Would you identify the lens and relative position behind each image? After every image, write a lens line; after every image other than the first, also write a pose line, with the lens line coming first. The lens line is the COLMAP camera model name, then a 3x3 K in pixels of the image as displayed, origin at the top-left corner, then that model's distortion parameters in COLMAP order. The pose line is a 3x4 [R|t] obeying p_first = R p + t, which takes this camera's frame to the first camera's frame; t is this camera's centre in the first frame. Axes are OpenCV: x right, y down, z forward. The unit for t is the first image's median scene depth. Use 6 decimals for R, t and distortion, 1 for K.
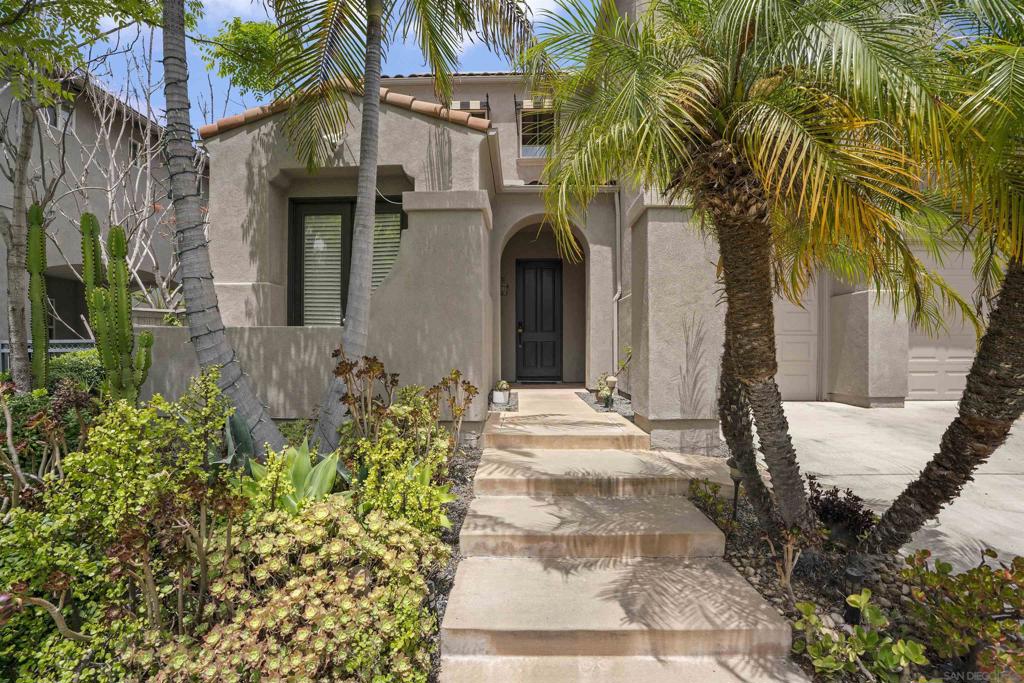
lens RADIAL K [[473.4, 0, 508.6], [0, 473.4, 345.0], [0, 0, 1]] dist [-0.040907, 0.001409]
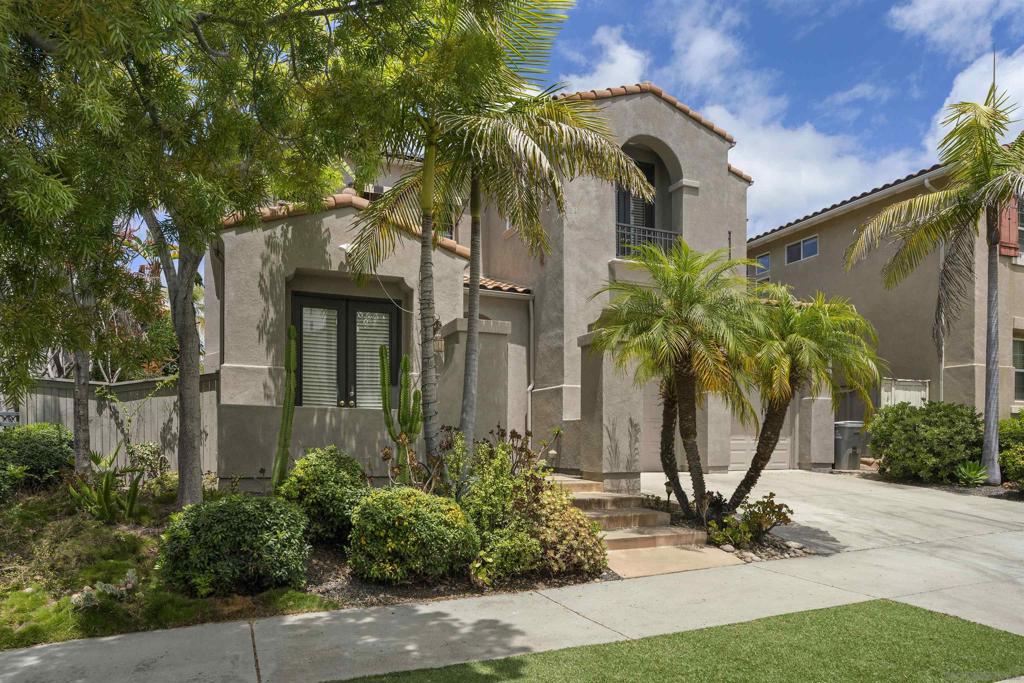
lens RADIAL K [[654.8, 0, 514.8], [0, 654.8, 437.2], [0, 0, 1]] dist [0.000289, -0.000216]
pose [[0.908965, 0.006585, 0.416820, -0.672891], [-0.010319, 0.999924, 0.006706, 0.017486], [-0.416744, -0.010397, 0.908964, -0.672768]]
